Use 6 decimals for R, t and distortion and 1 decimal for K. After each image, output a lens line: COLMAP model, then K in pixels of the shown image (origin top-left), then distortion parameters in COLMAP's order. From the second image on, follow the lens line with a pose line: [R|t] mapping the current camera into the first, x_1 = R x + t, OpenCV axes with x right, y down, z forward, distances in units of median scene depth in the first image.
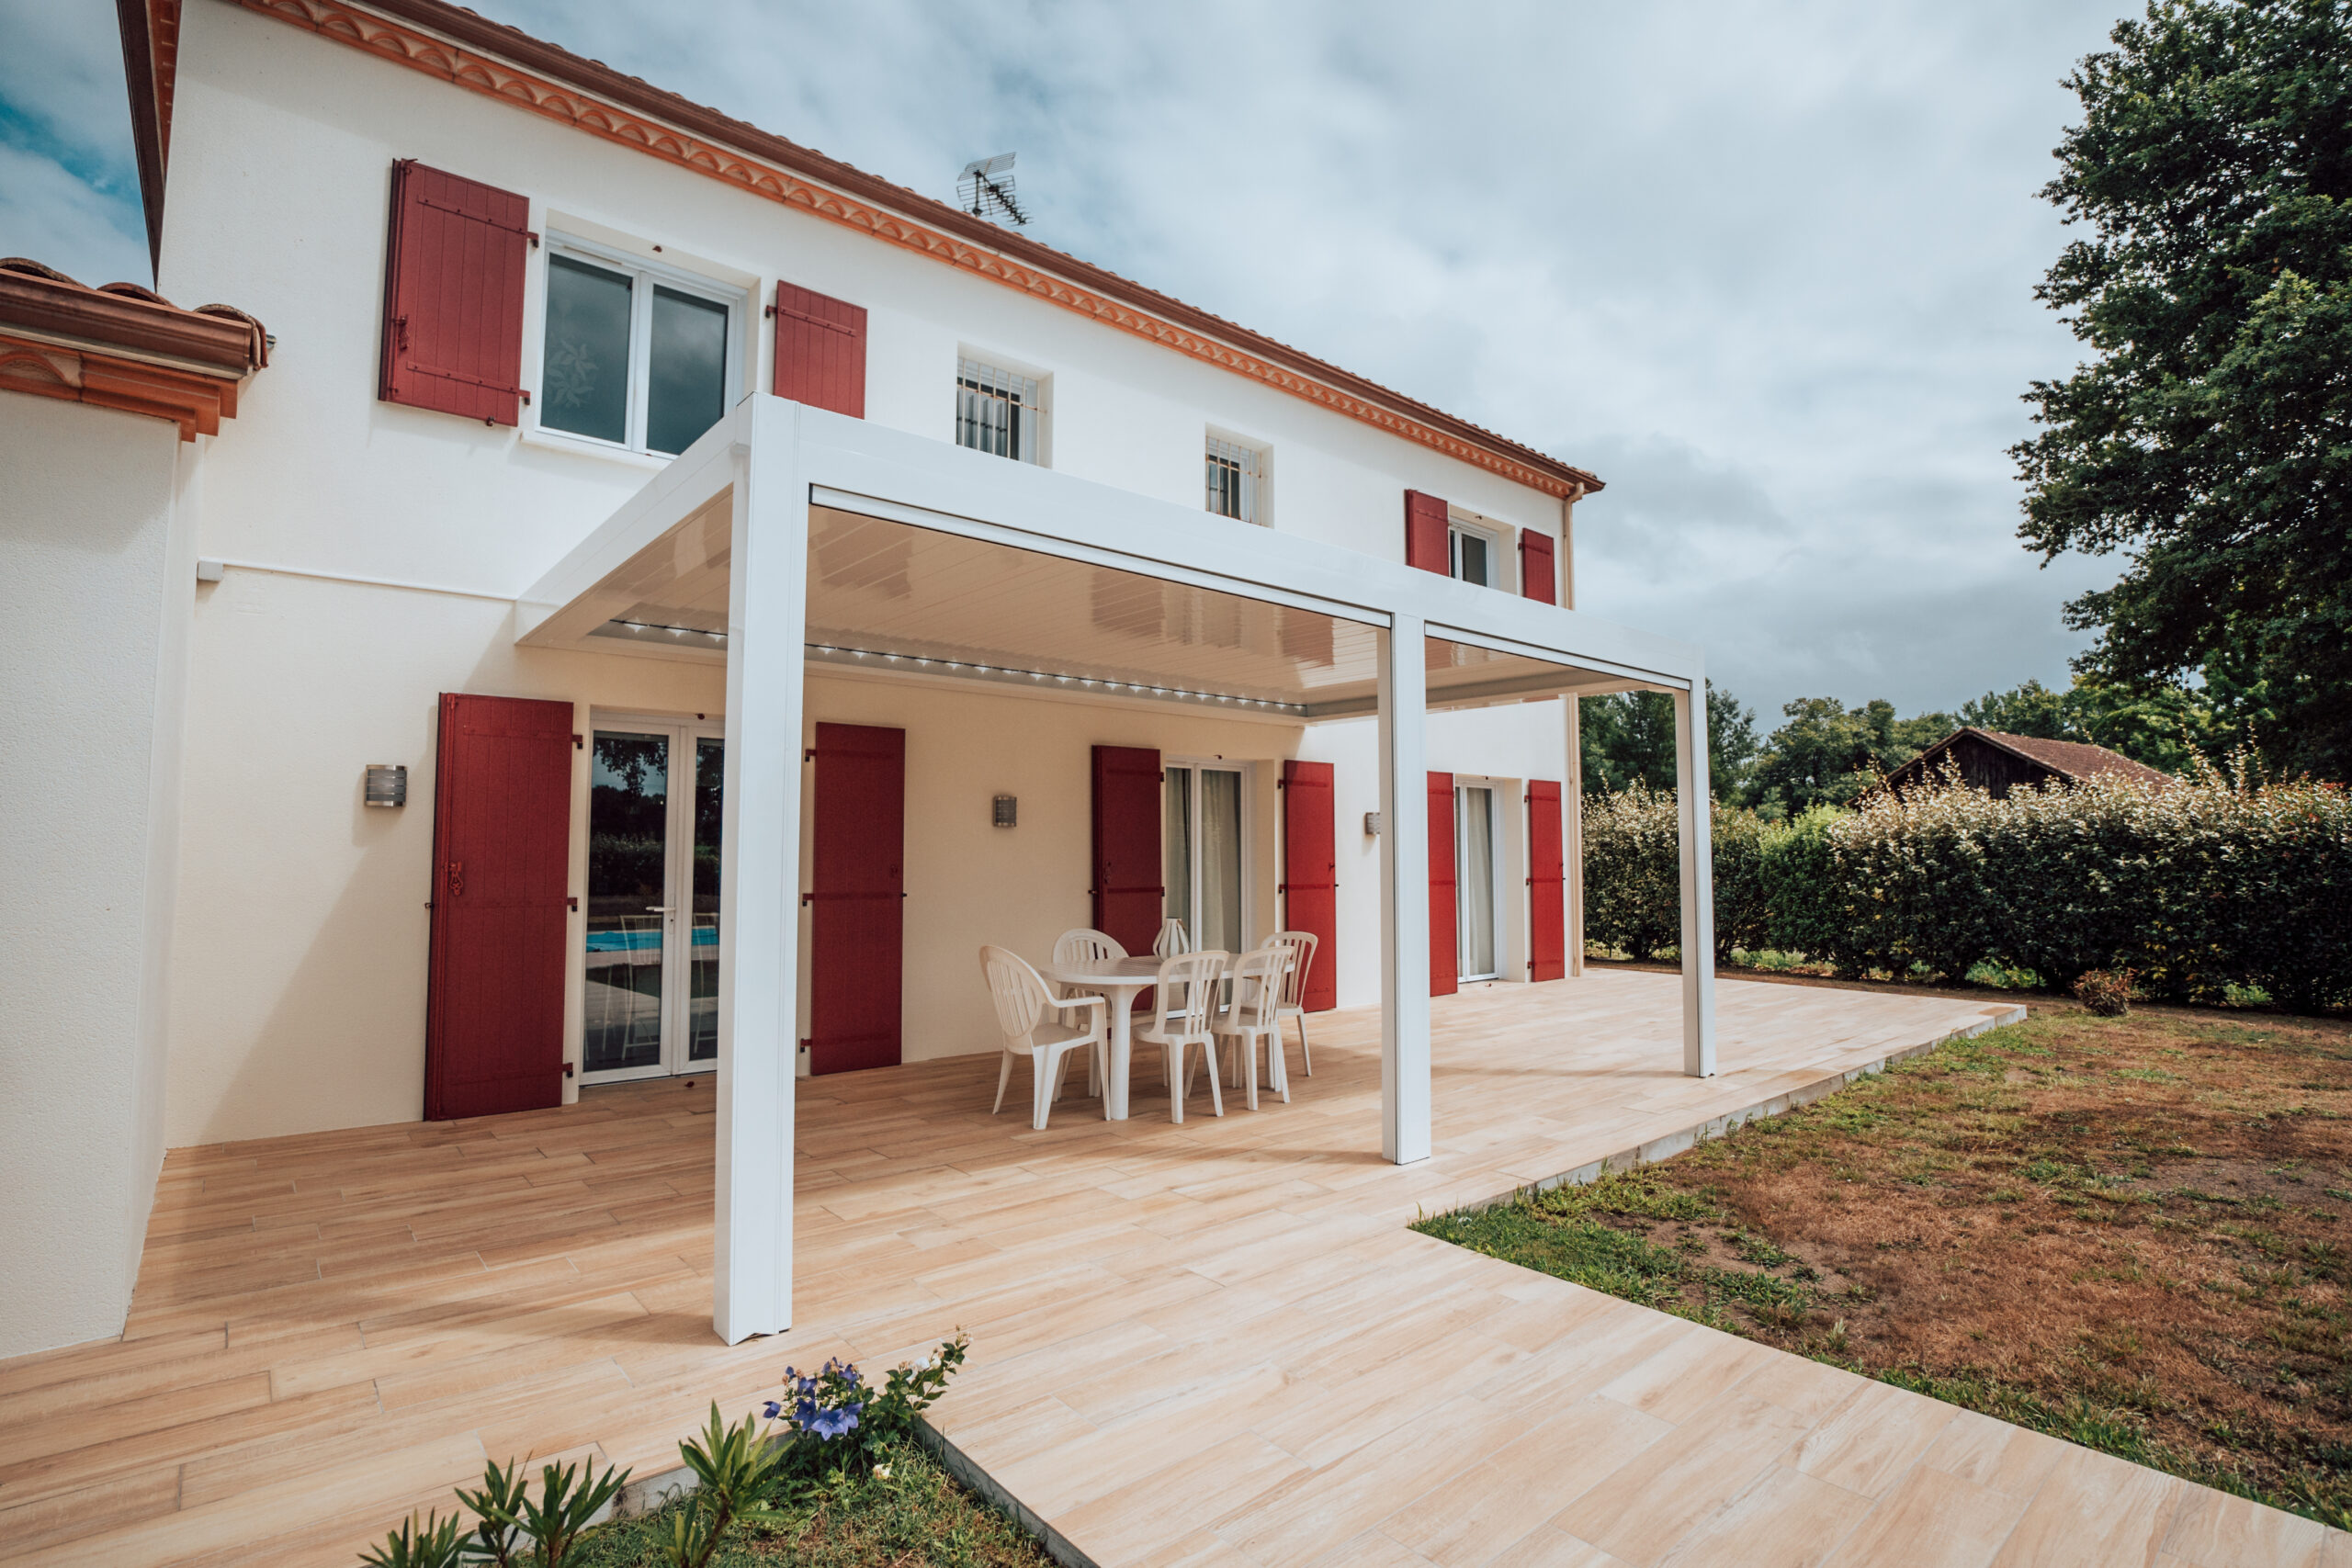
lens RADIAL K [[1126.7, 0, 1187.0], [0, 1126.7, 782.7], [0, 0, 1]] dist [-0.043704, 0.009289]
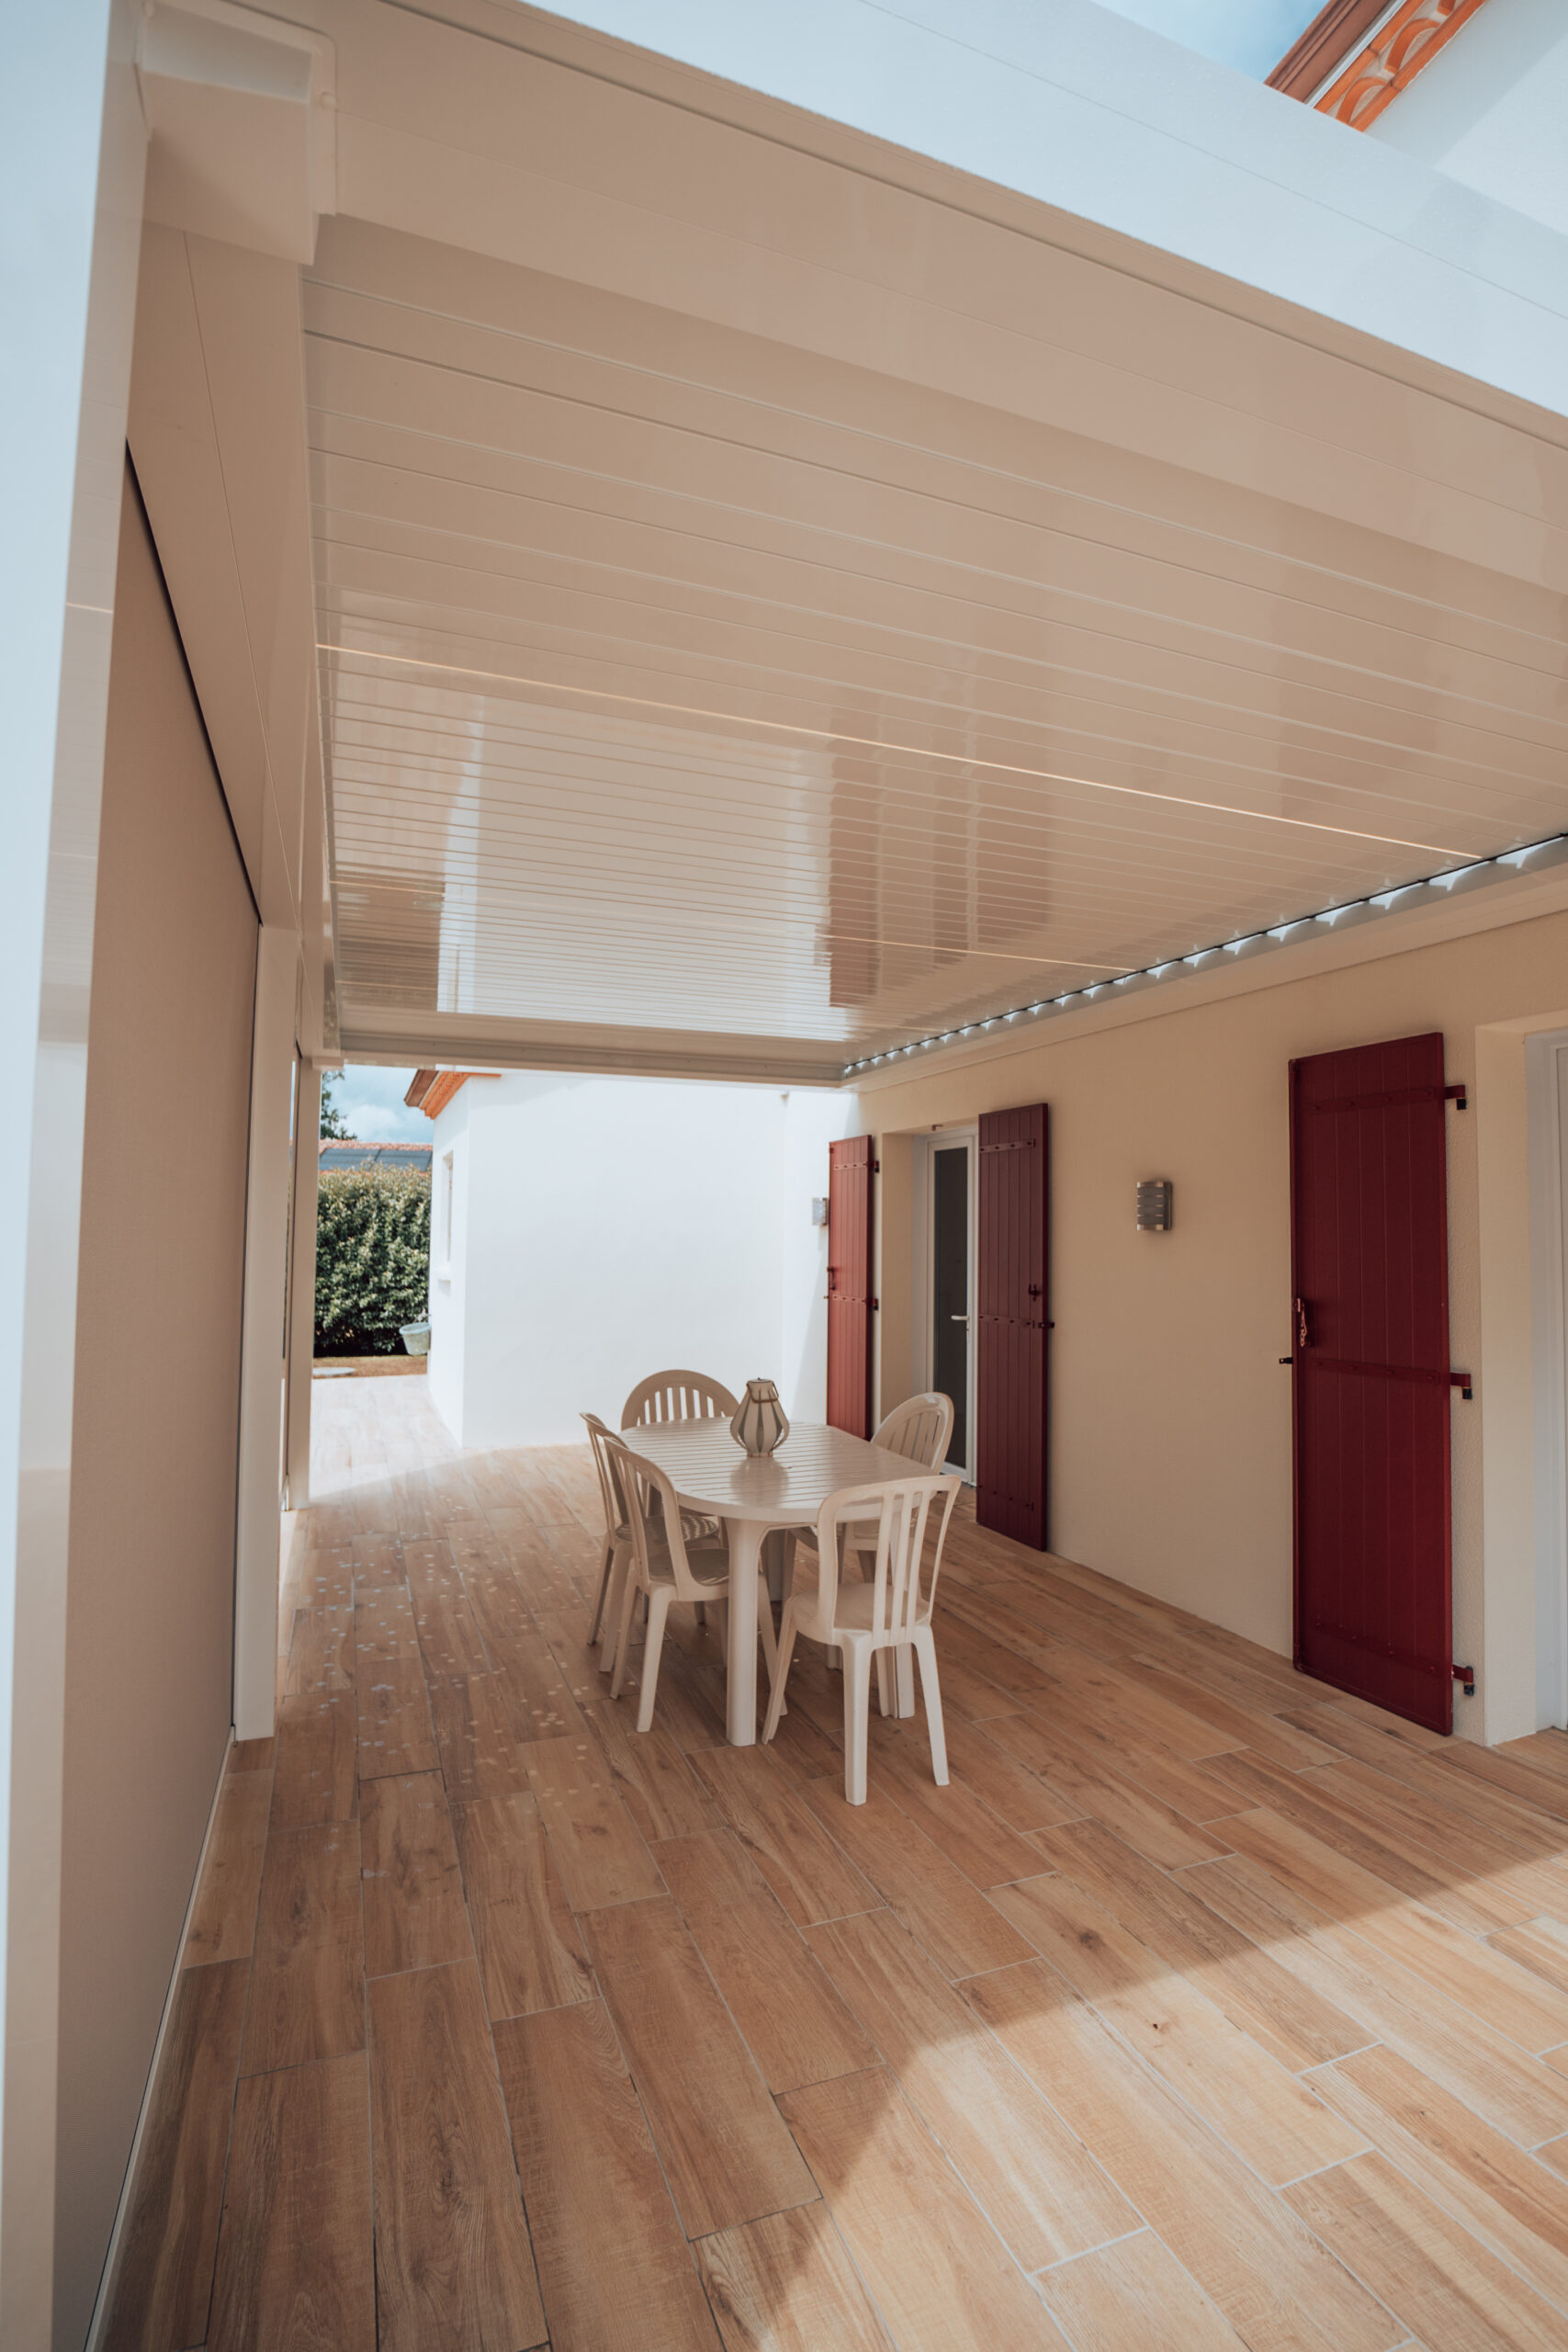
lens RADIAL K [[1126.7, 0, 776.7], [0, 1126.7, 1175.4], [0, 0, 1]] dist [-0.043704, 0.009289]
pose [[-0.338143, -0.052299, -0.939640, 0.623943], [0.051334, 0.995943, -0.073905, 0.056759], [0.939694, -0.073226, -0.334087, 1.318618]]
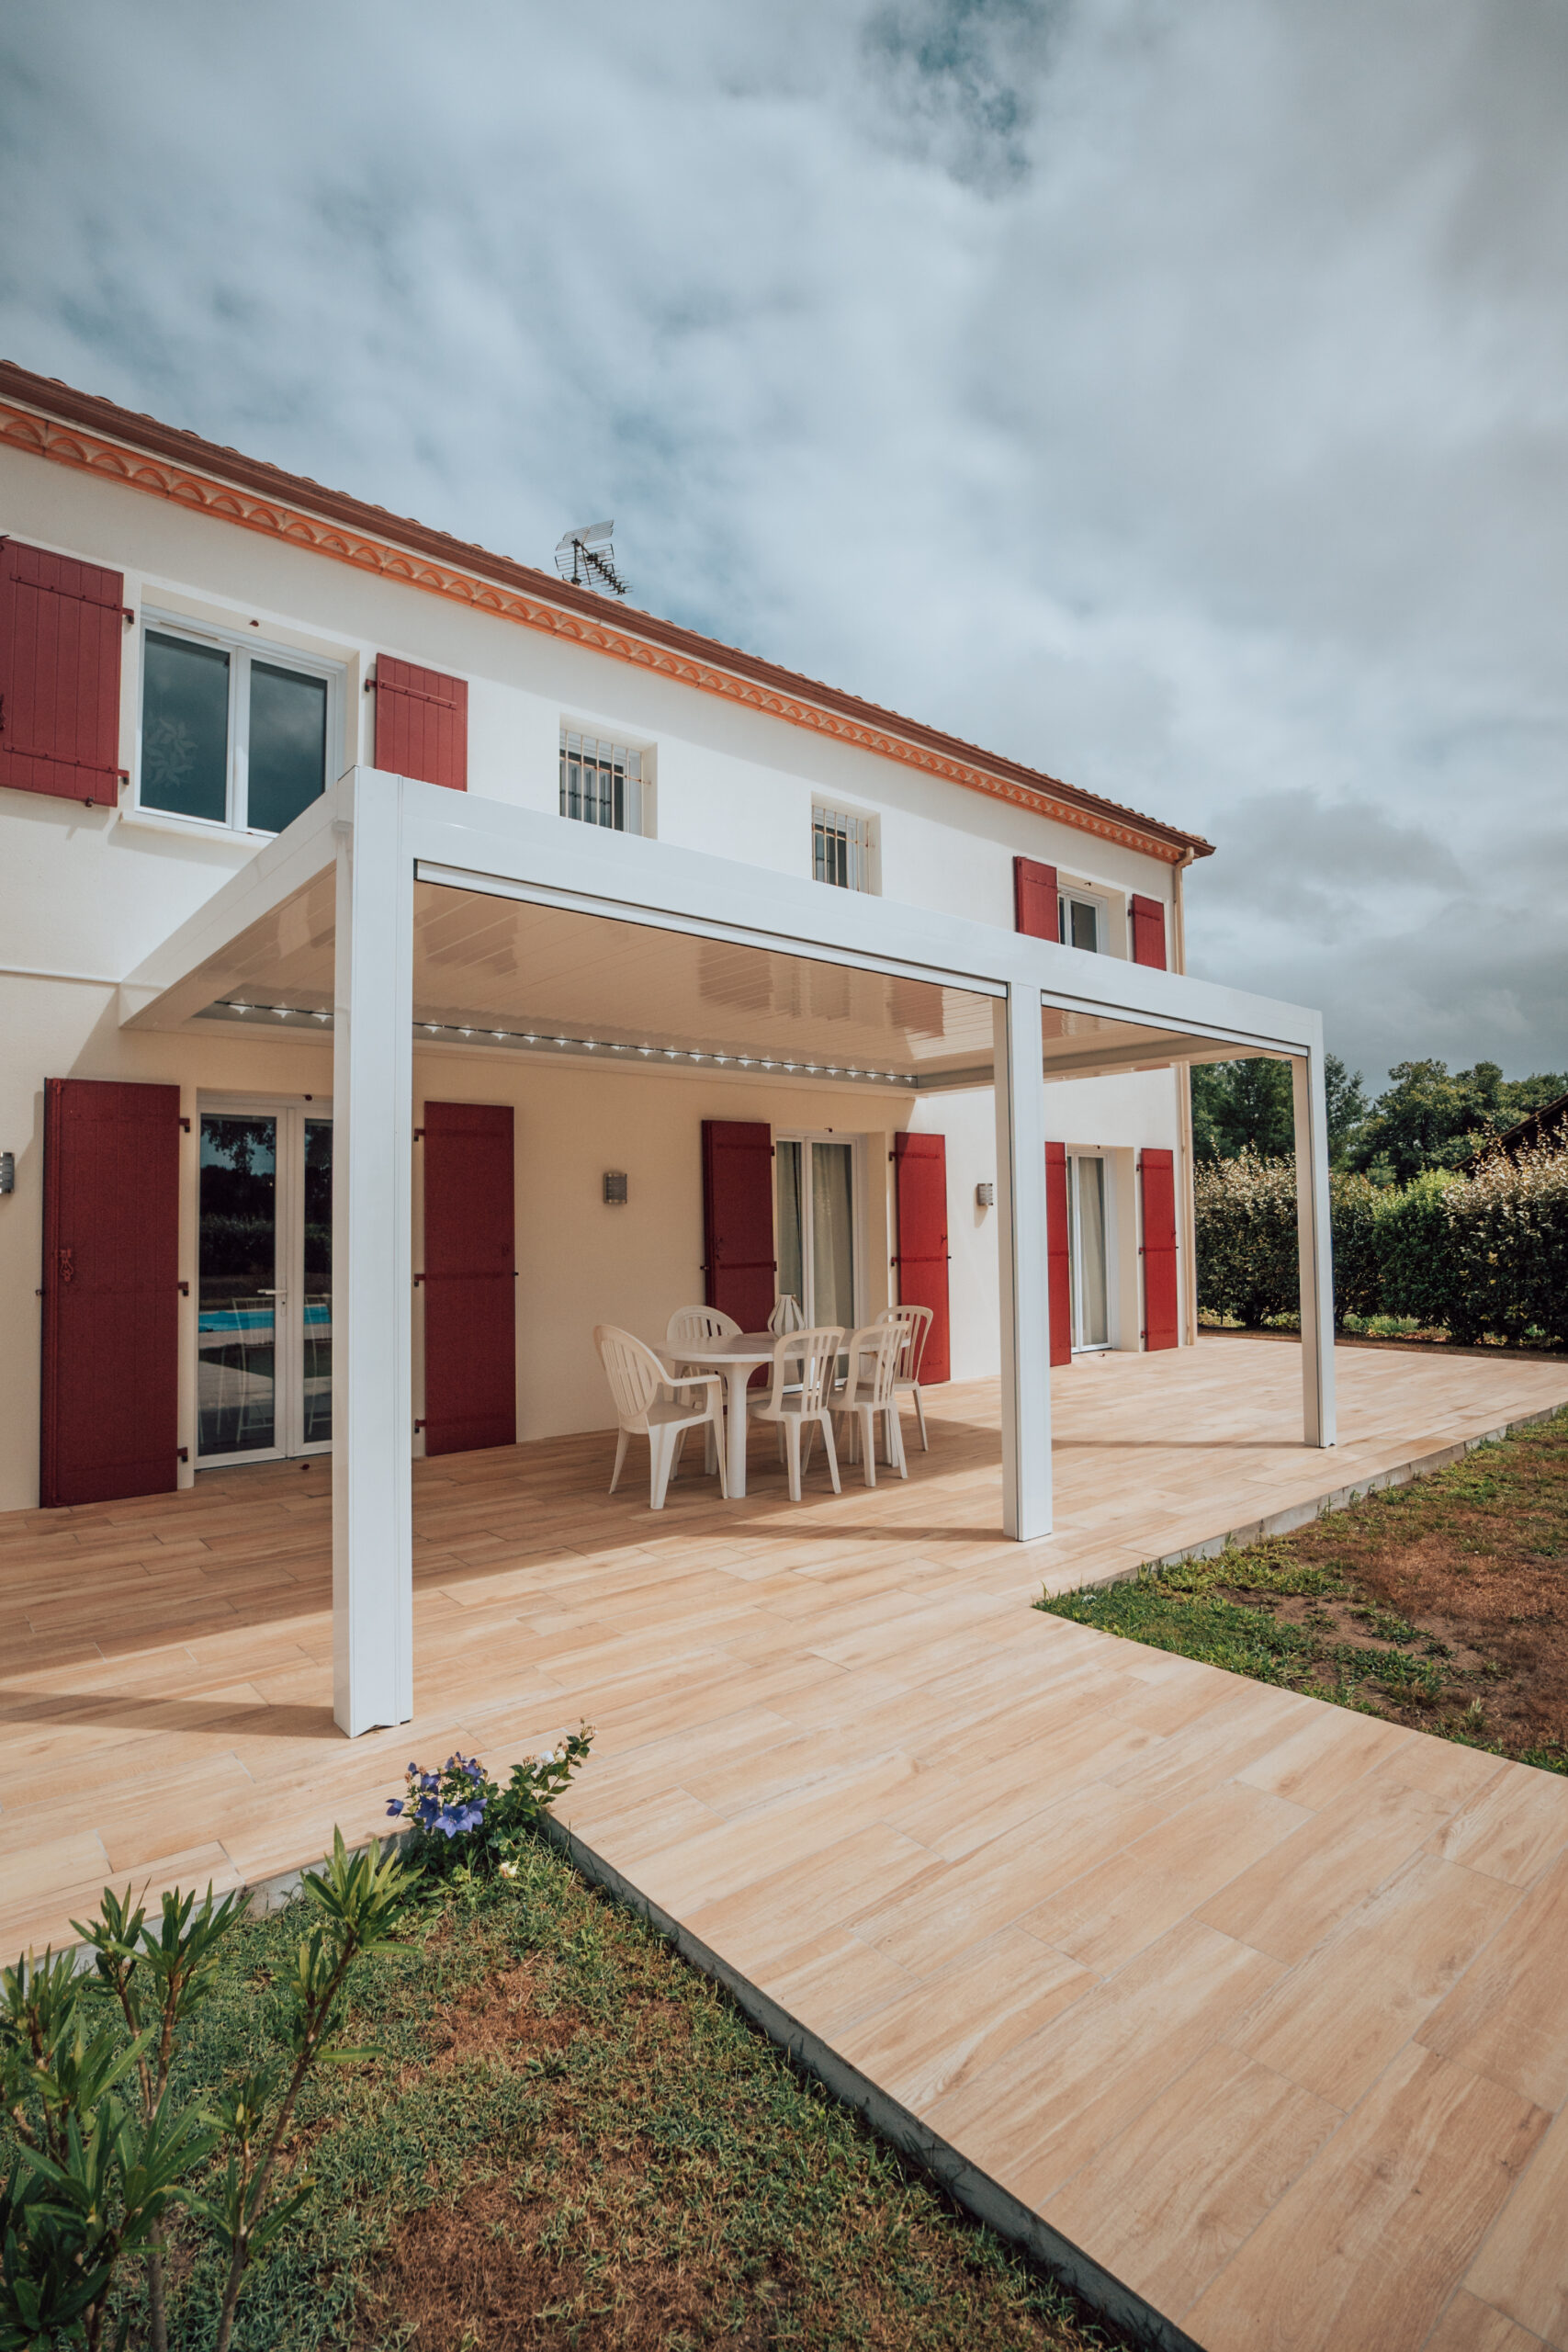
lens RADIAL K [[1126.7, 0, 785.9], [0, 1126.7, 1172.5], [0, 0, 1]] dist [-0.043704, 0.009289]
pose [[0.999881, -0.013806, -0.006933, -0.005757], [0.013915, 0.999775, 0.015995, -0.003103], [0.006711, -0.016090, 0.999848, 0.012081]]
